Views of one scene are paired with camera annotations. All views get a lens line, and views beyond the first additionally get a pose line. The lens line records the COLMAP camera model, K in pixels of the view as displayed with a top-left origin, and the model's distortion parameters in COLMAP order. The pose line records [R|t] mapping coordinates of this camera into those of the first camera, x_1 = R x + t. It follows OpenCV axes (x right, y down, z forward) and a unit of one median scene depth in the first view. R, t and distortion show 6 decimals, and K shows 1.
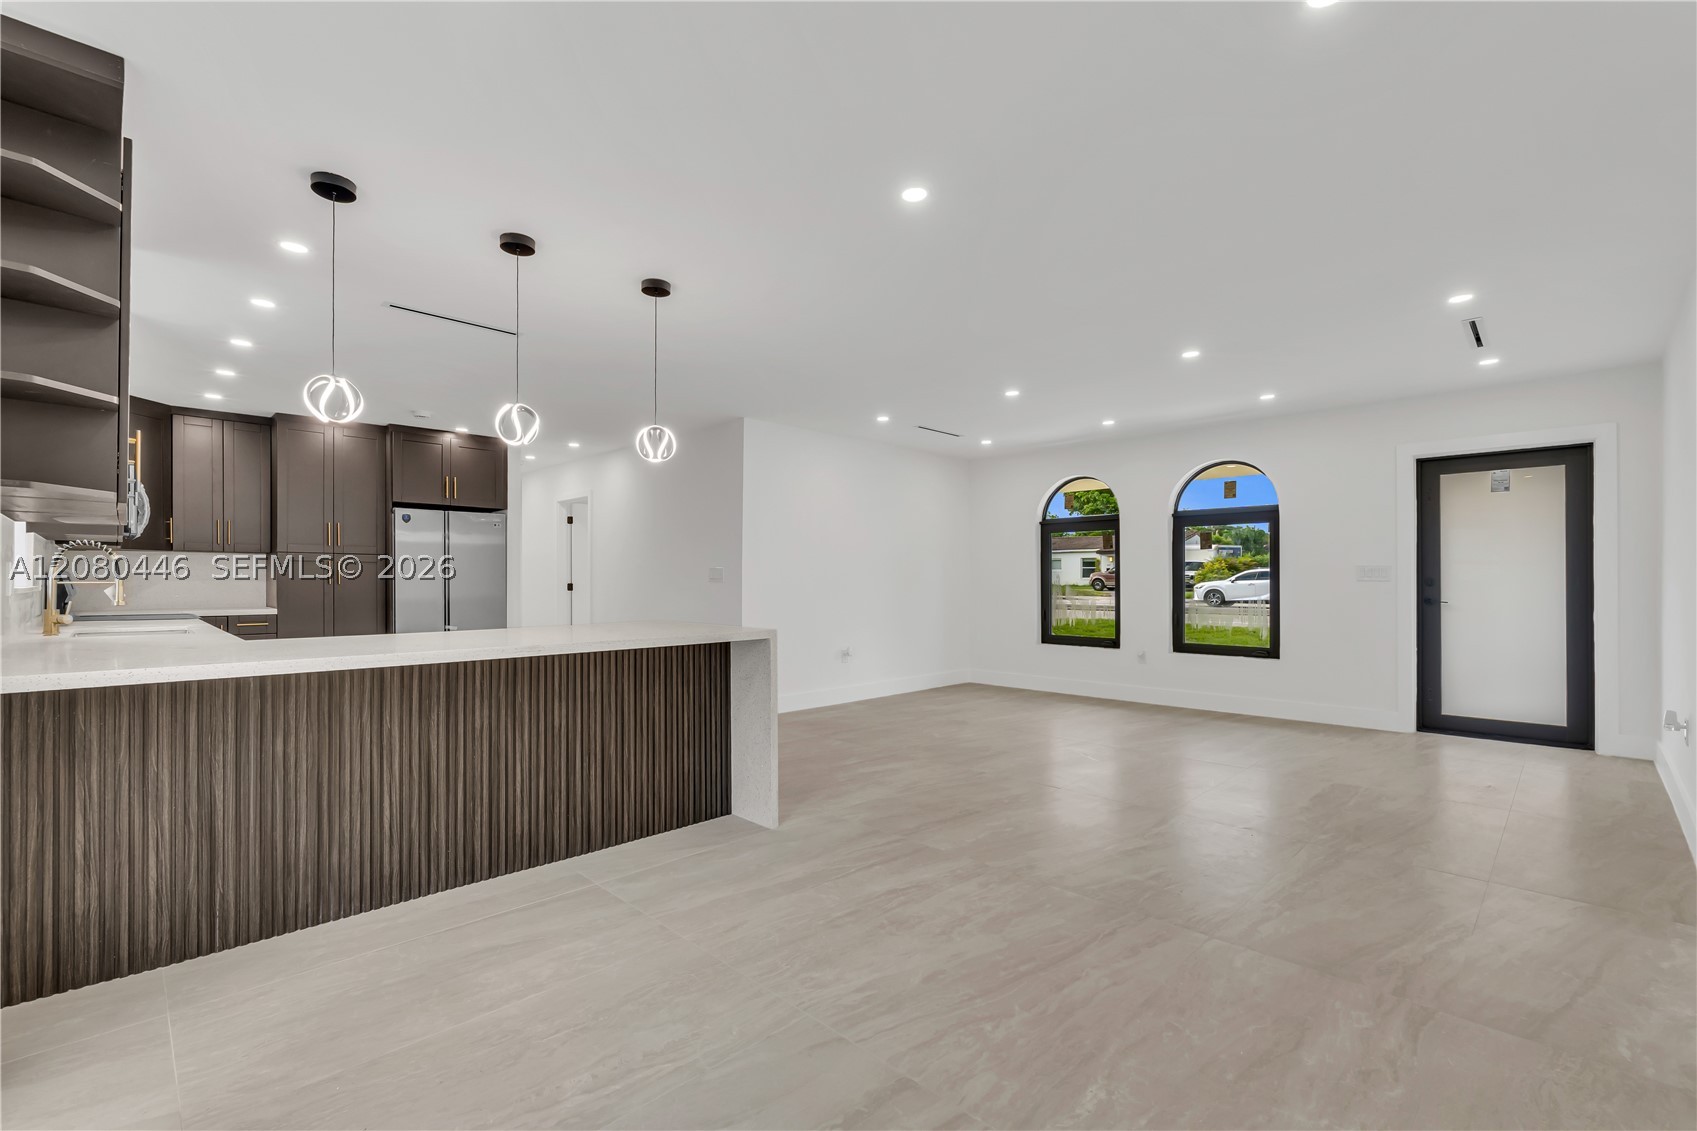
lens RADIAL K [[736.1, 0, 848.6], [0, 736.1, 580.6], [0, 0, 1]] dist [-0.004315, -0.000933]
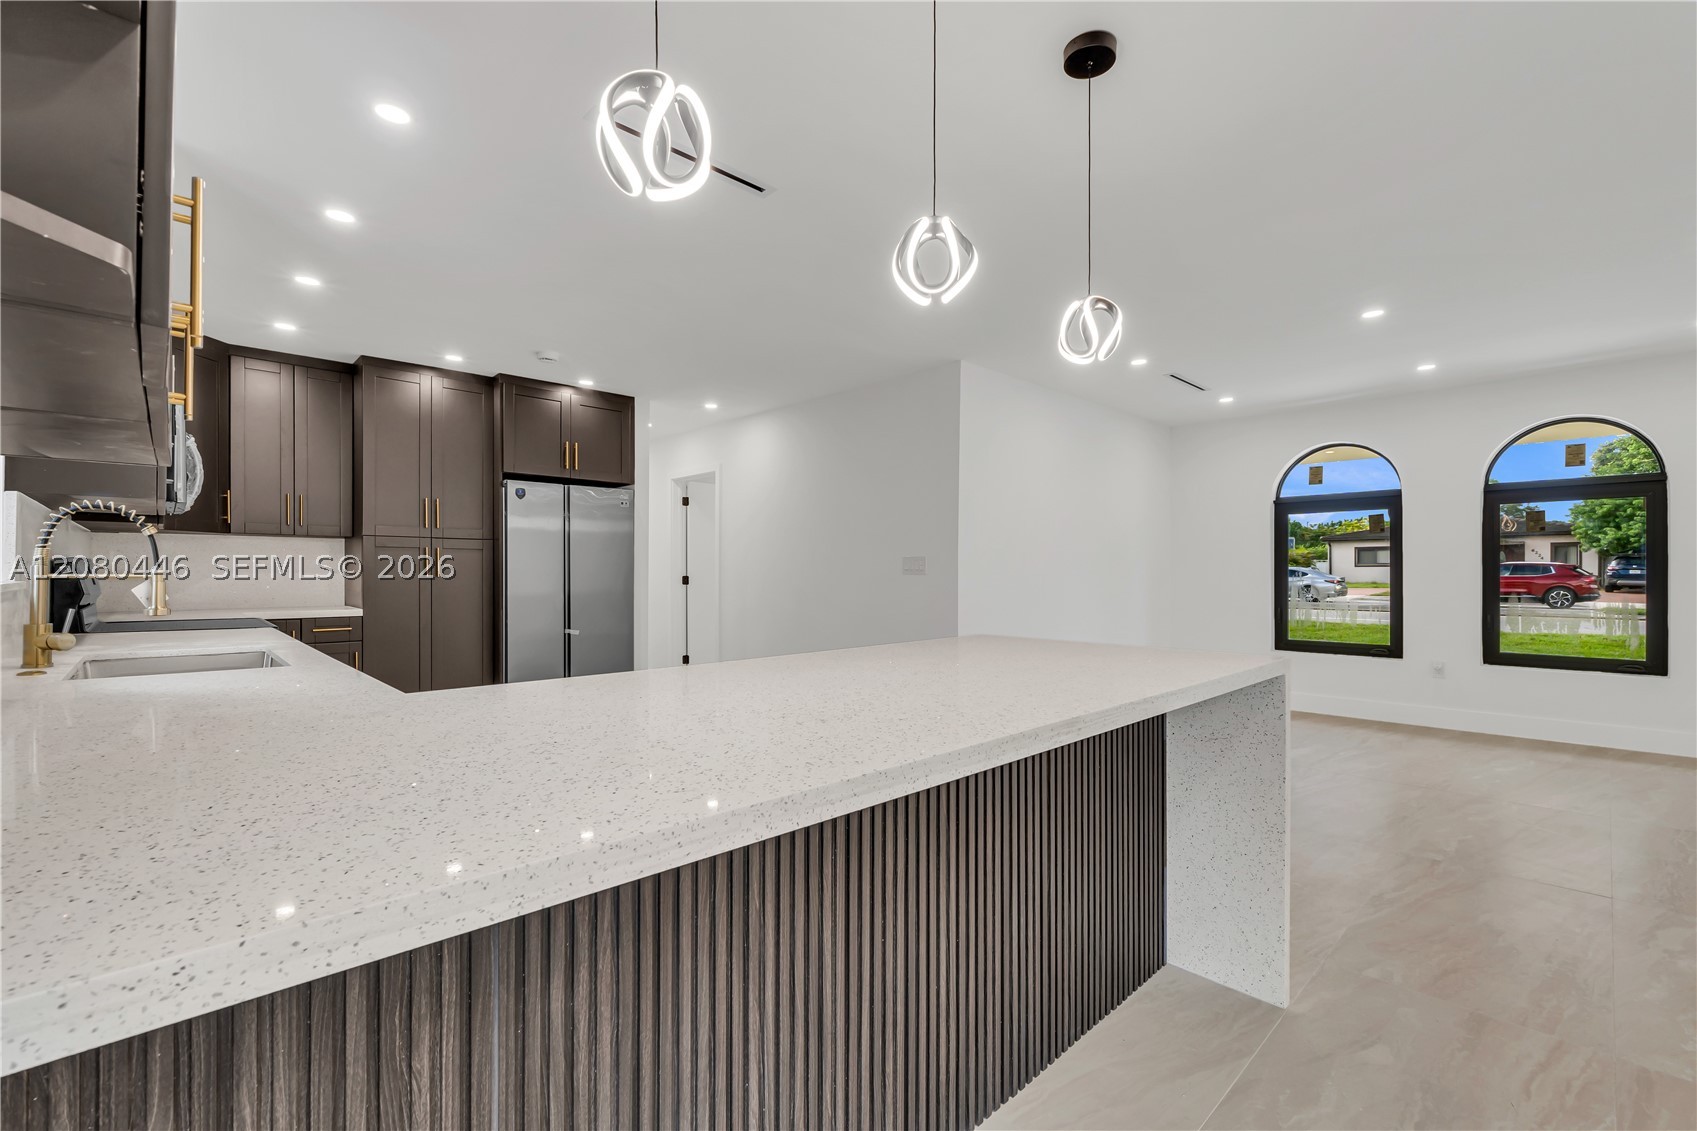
lens RADIAL K [[724.7, 0, 854.4], [0, 724.7, 575.3], [0, 0, 1]] dist [-0.004512, -0.000543]
pose [[0.999773, 0.000330, -0.021297, -0.241912], [-0.000252, 0.999993, 0.003657, 0.000004], [0.021298, -0.003651, 0.999766, 0.246449]]
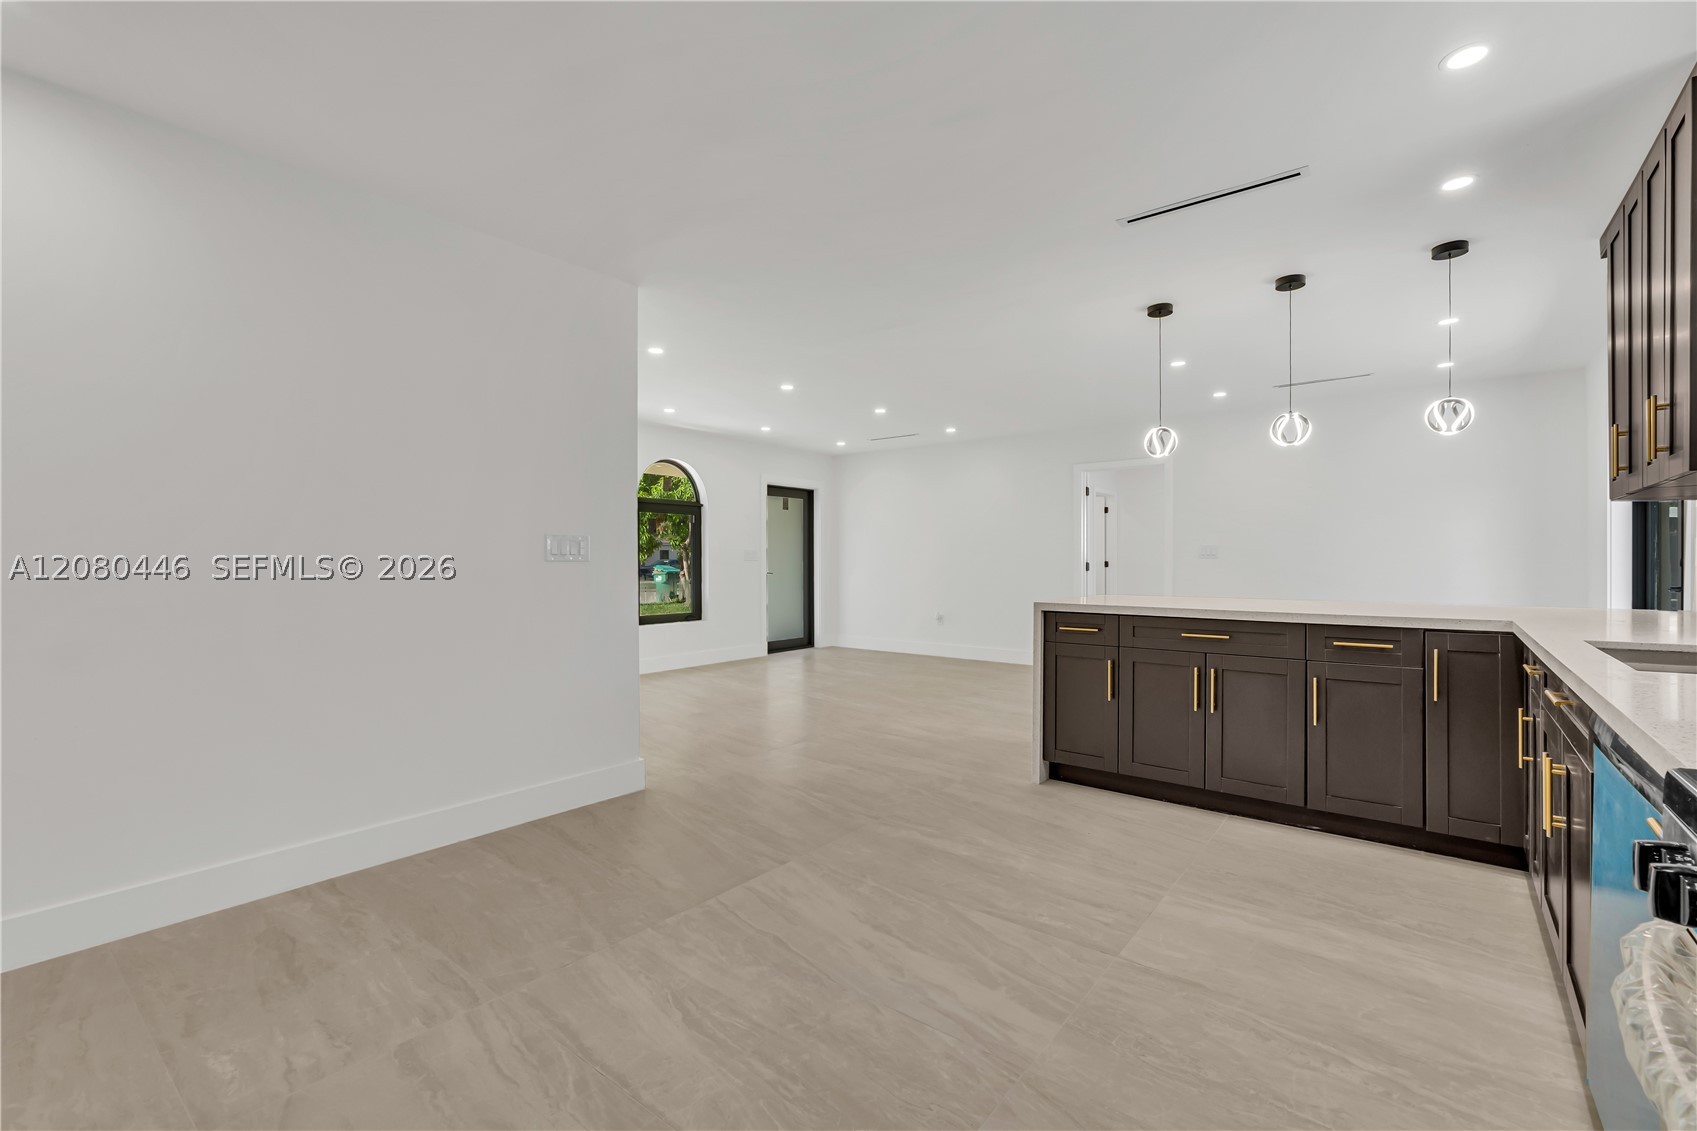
lens RADIAL K [[739.8, 0, 852.9], [0, 739.8, 563.8], [0, 0, 1]] dist [-0.001746, -0.000070]
pose [[-0.121117, -0.003422, 0.992632, -0.779094], [0.001022, 0.999993, 0.003572, 0.002324], [-0.992638, 0.001447, -0.121113, 0.919157]]
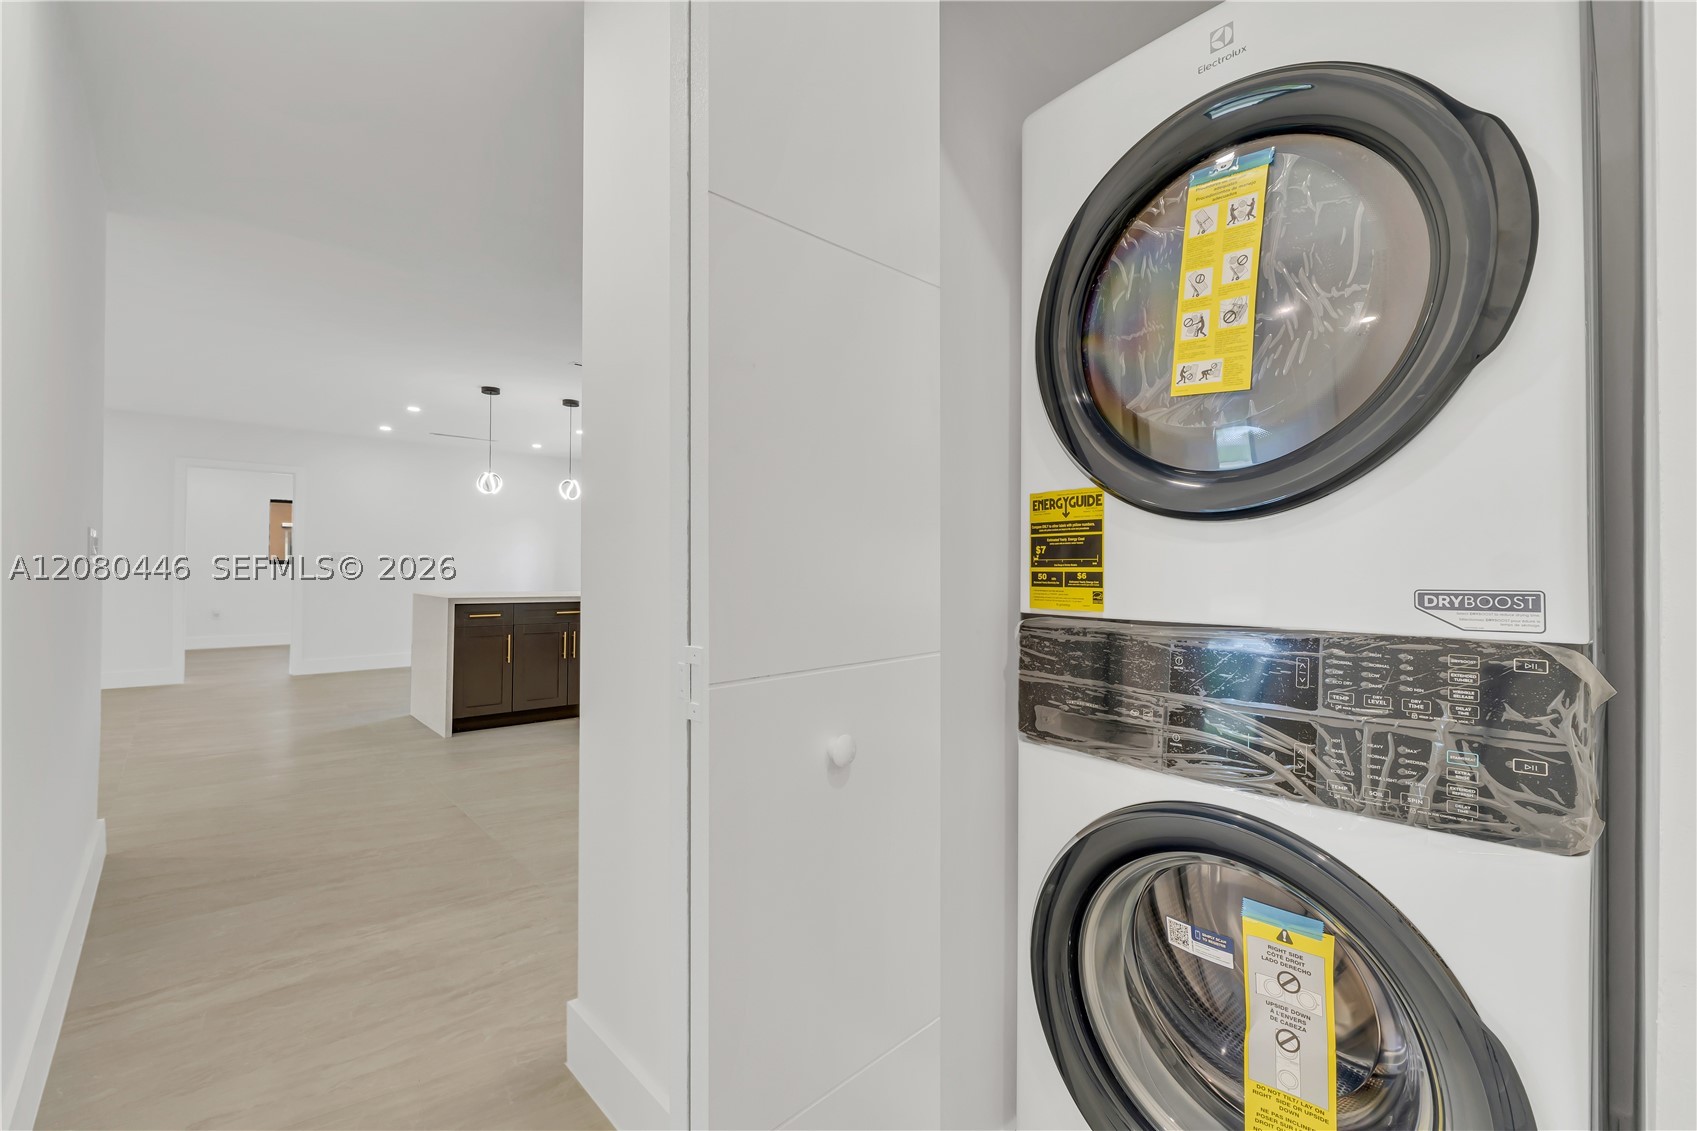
lens RADIAL K [[714.2, 0, 853.5], [0, 714.2, 559.6], [0, 0, 1]] dist [-0.004075, -0.000271]
pose [[-0.999493, -0.006133, 0.031241, -0.644209], [-0.006546, 0.999892, -0.013122, 0.002179], [-0.031157, -0.013320, -0.999426, 1.462602]]
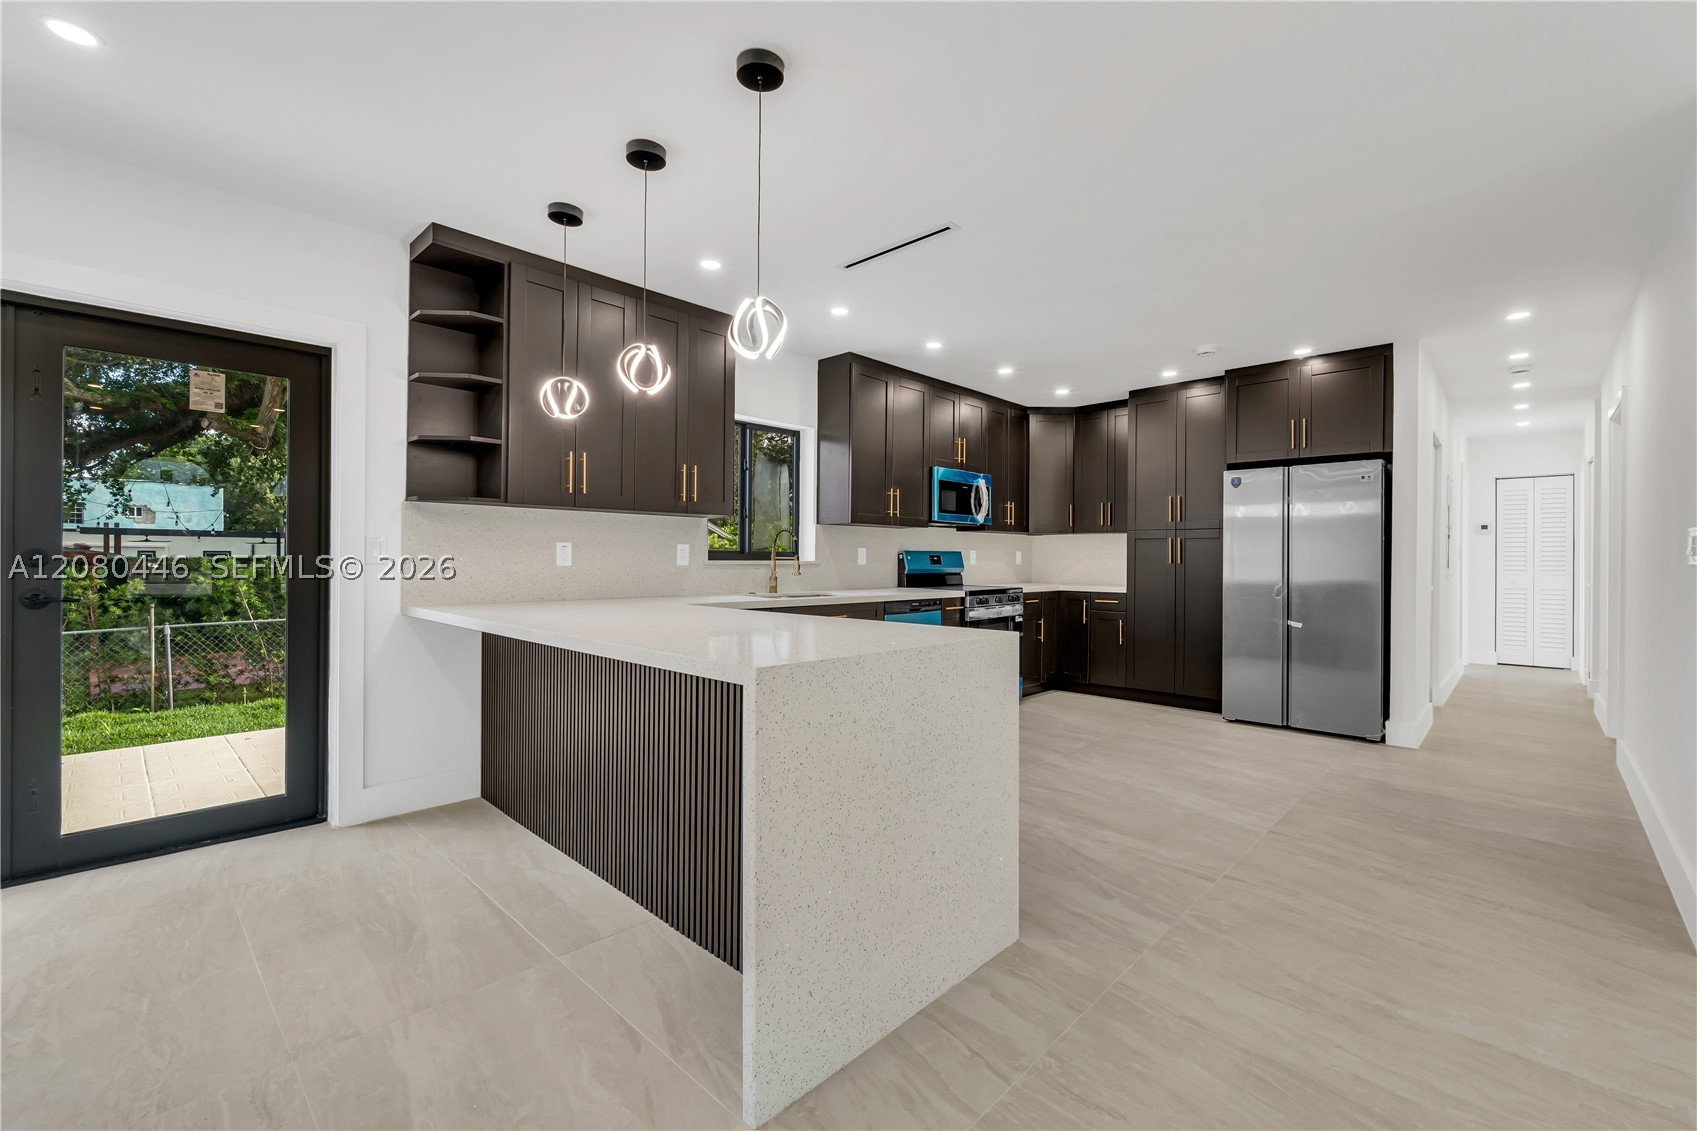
lens RADIAL K [[714.2, 0, 853.5], [0, 714.2, 559.6], [0, 0, 1]] dist [-0.004075, -0.000271]
pose [[0.024685, 0.003055, -0.999691, 0.183613], [-0.006698, 0.999973, 0.002890, 0.000389], [0.999673, 0.006624, 0.024705, 0.598114]]
